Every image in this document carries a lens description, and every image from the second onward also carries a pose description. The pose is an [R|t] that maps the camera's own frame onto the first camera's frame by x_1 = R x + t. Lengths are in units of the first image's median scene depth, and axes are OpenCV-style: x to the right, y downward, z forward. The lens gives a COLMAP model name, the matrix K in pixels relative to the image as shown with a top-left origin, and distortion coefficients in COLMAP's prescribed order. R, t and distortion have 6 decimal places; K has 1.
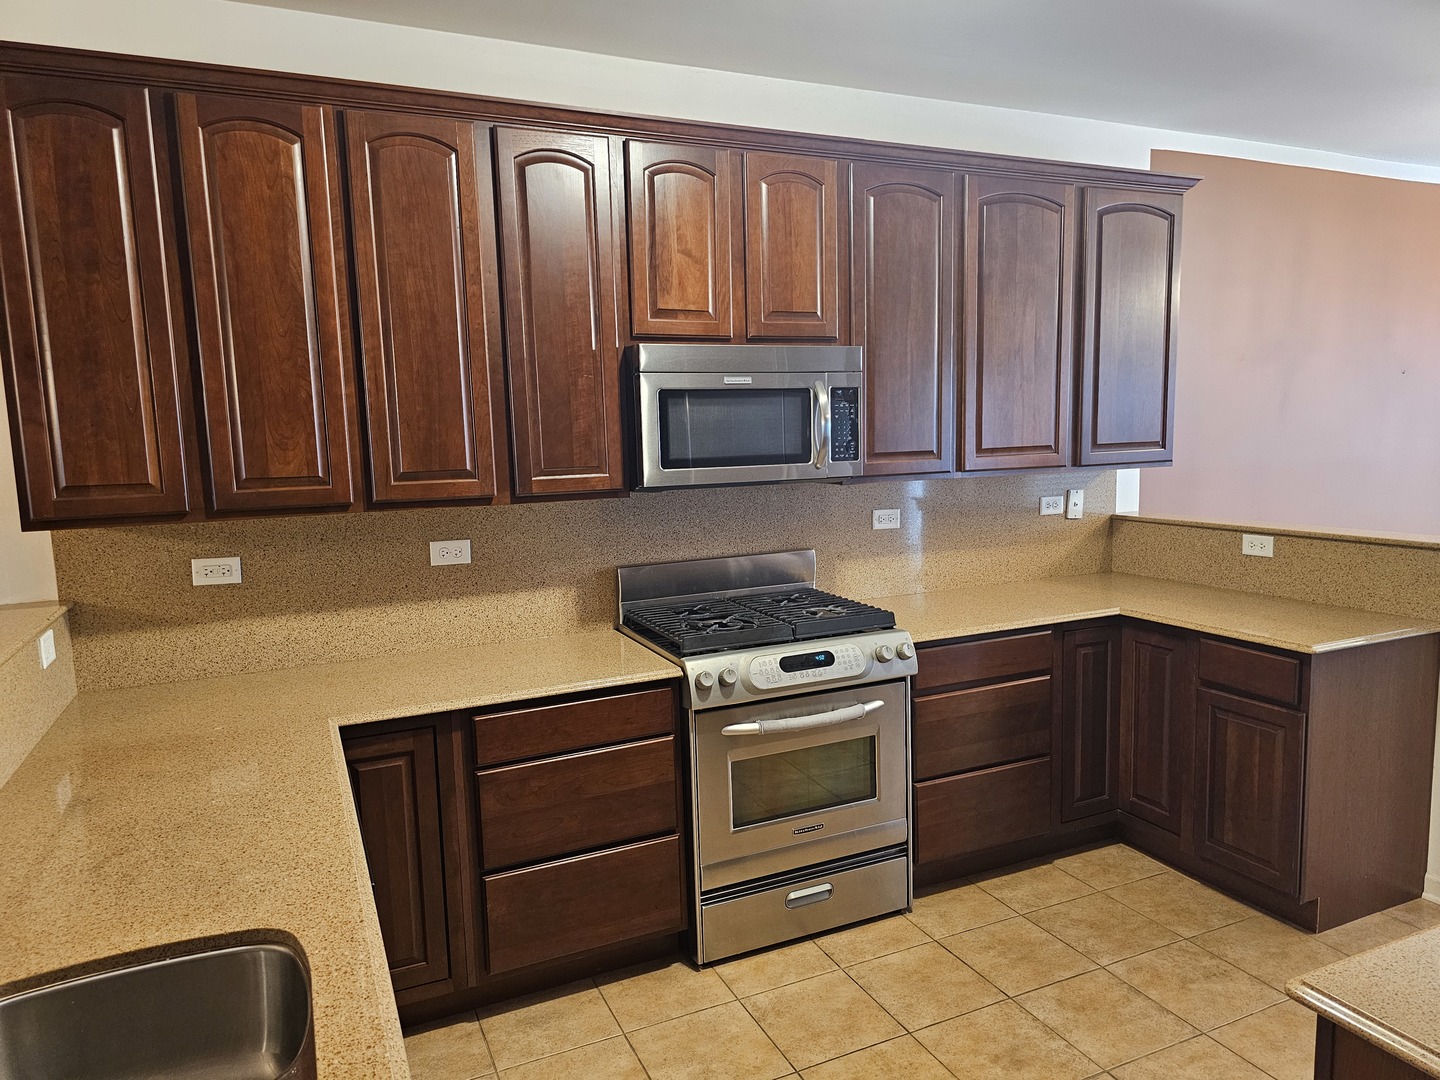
lens RADIAL K [[969.8, 0, 722.5], [0, 969.8, 544.3], [0, 0, 1]] dist [0.053950, -0.042630]
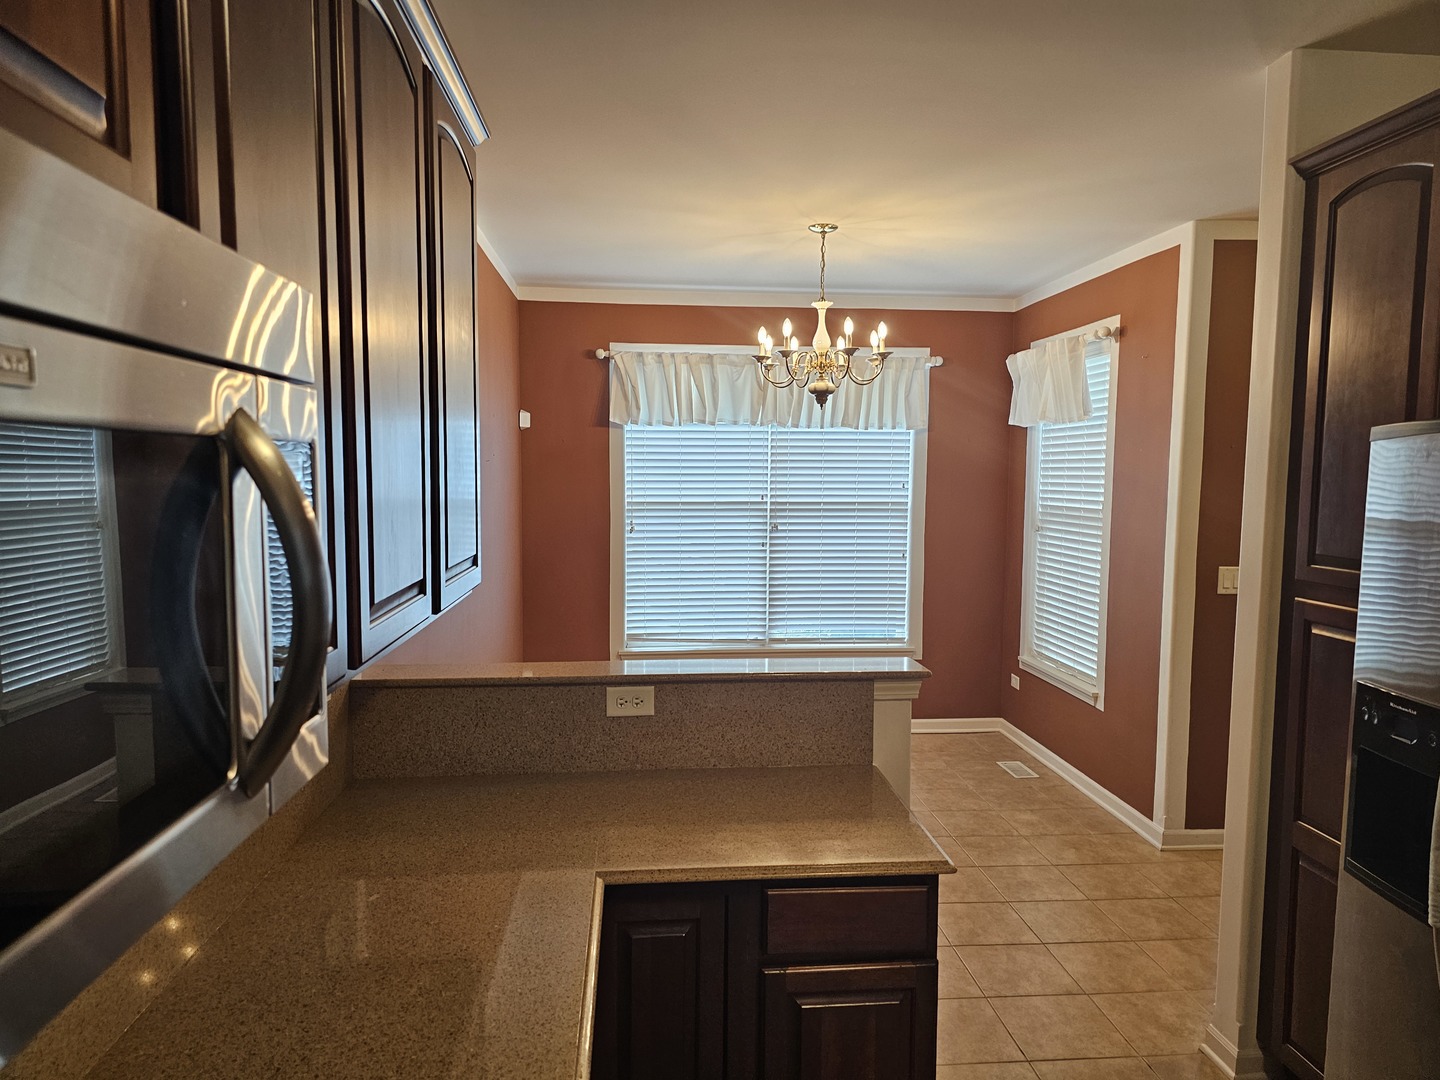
lens RADIAL K [[969.8, 0, 726.5], [0, 969.8, 553.4], [0, 0, 1]] dist [0.053950, -0.042630]
pose [[0.322190, -0.042862, 0.945704, -0.098249], [0.097710, 0.995145, 0.011814, -0.129272], [-0.941619, 0.088598, 0.324814, 0.867928]]
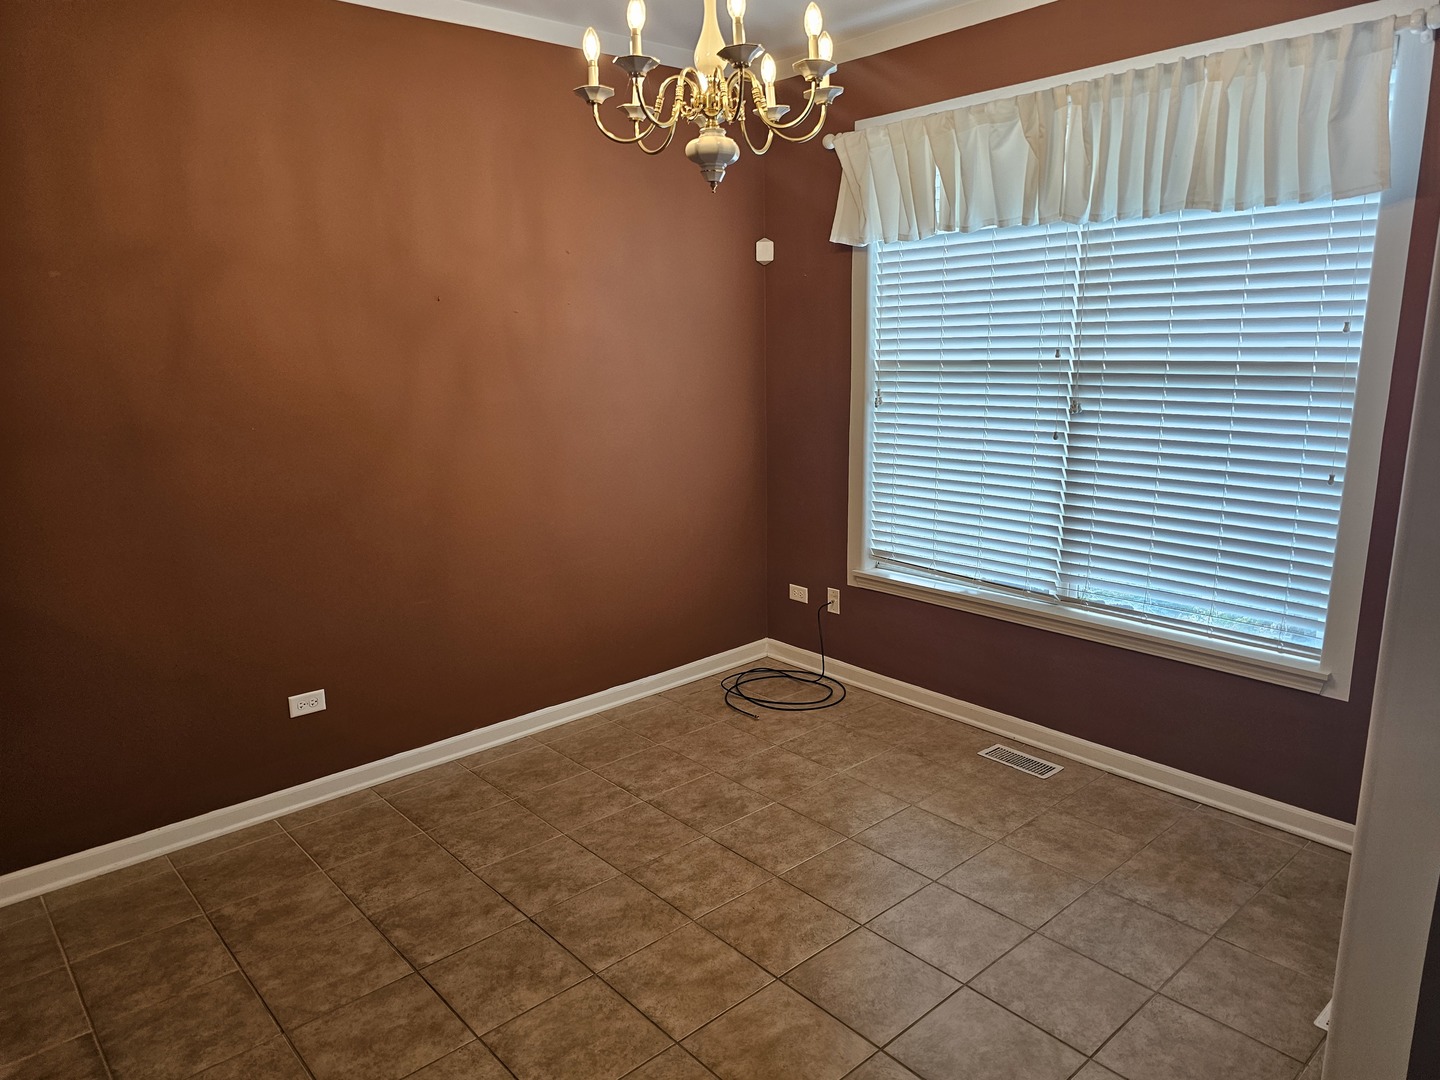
lens RADIAL K [[969.8, 0, 711.7], [0, 969.8, 552.1], [0, 0, 1]] dist [0.053950, -0.042630]
pose [[0.952587, -0.054828, 0.299287, 1.129491], [0.026836, 0.994937, 0.096855, -0.100217], [-0.303082, -0.084231, 0.949235, 0.412283]]
